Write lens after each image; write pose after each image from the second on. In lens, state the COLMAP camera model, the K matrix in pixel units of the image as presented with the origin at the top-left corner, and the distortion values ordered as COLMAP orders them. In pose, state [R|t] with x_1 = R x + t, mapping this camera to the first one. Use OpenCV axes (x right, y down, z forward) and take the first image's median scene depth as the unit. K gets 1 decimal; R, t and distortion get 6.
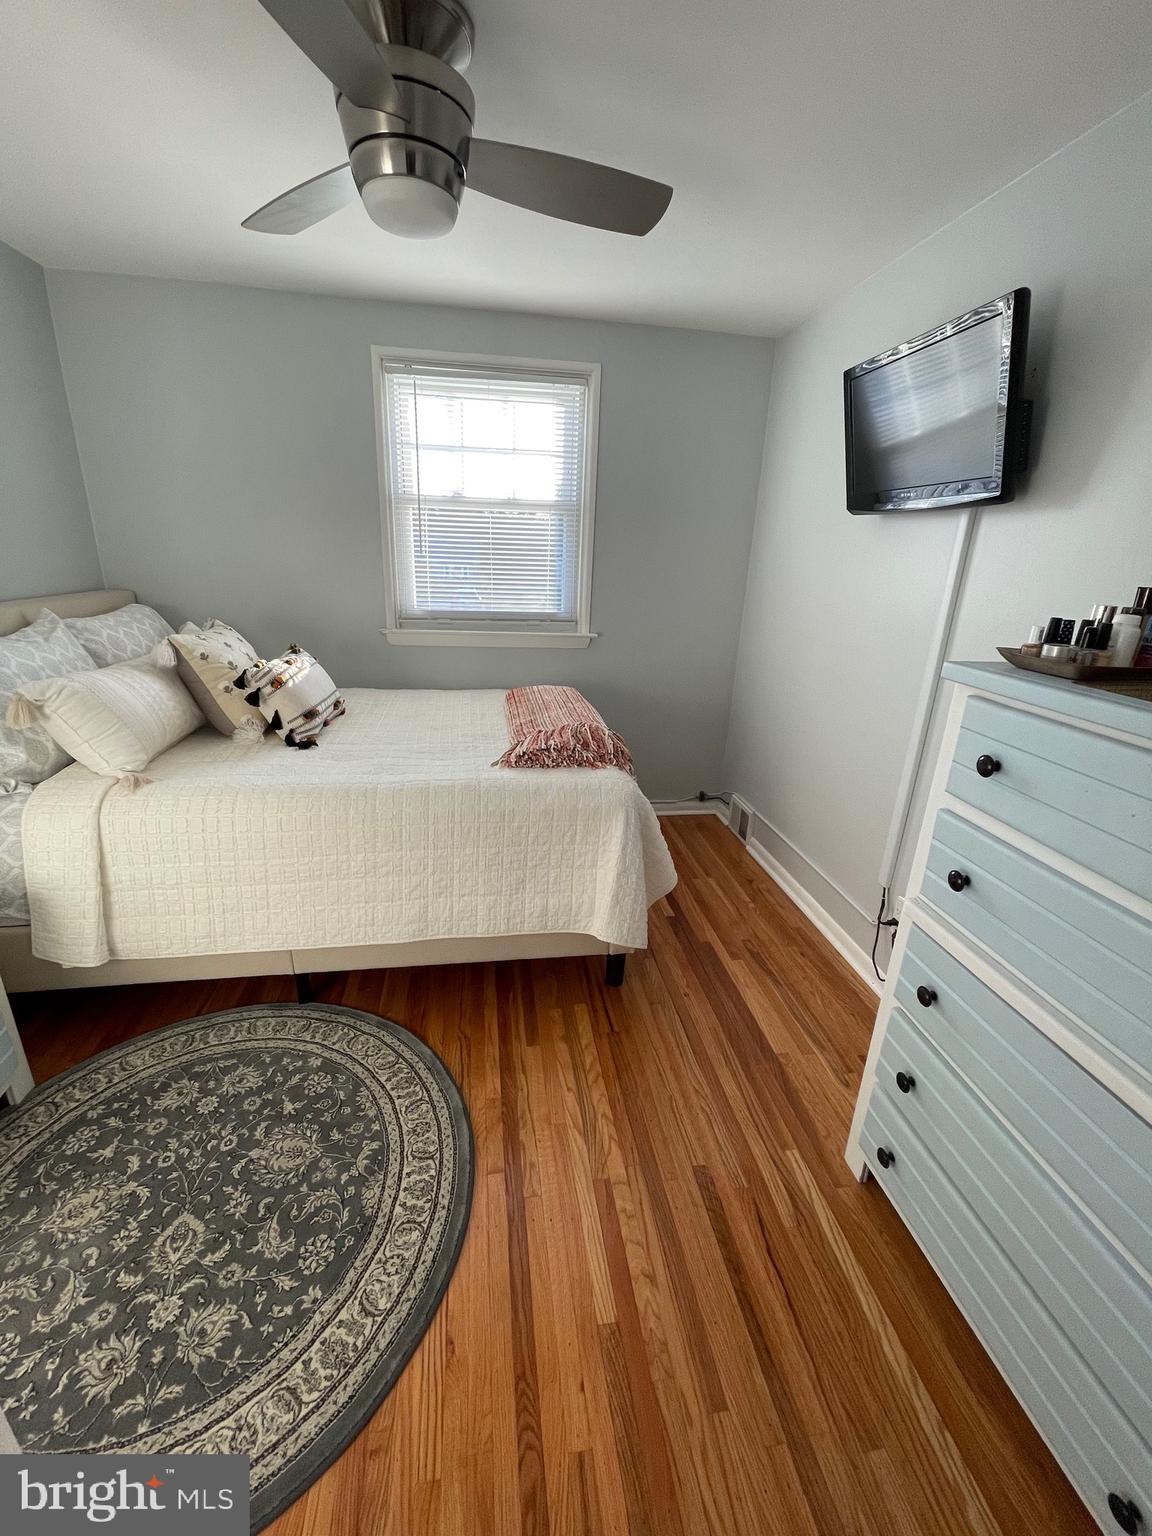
lens RADIAL K [[631.0, 0, 576.0], [0, 631.0, 768.0], [0, 0, 1]] dist [0.000036, -0.000036]
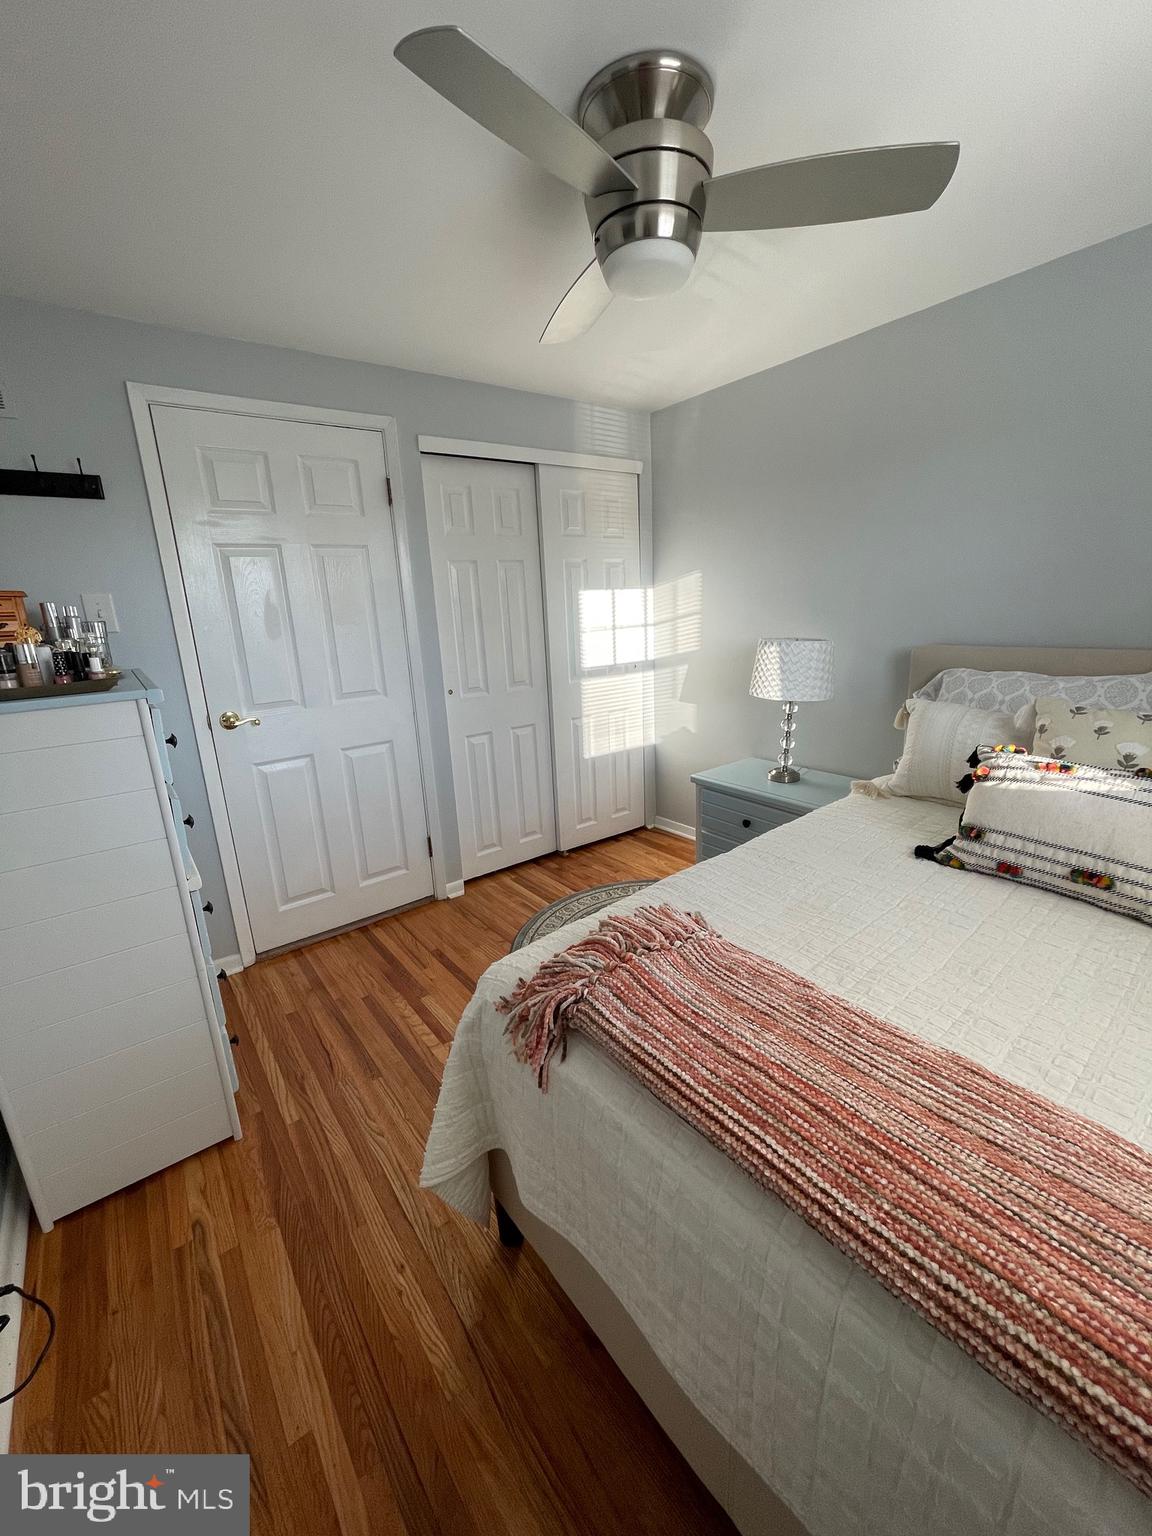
lens RADIAL K [[631.0, 0, 576.0], [0, 631.0, 768.0], [0, 0, 1]] dist [0.000036, -0.000036]
pose [[-0.886874, 0.116306, -0.447133, 0.378049], [-0.146219, 0.847390, 0.510441, -0.673863], [0.438263, 0.518076, -0.734522, 2.028778]]
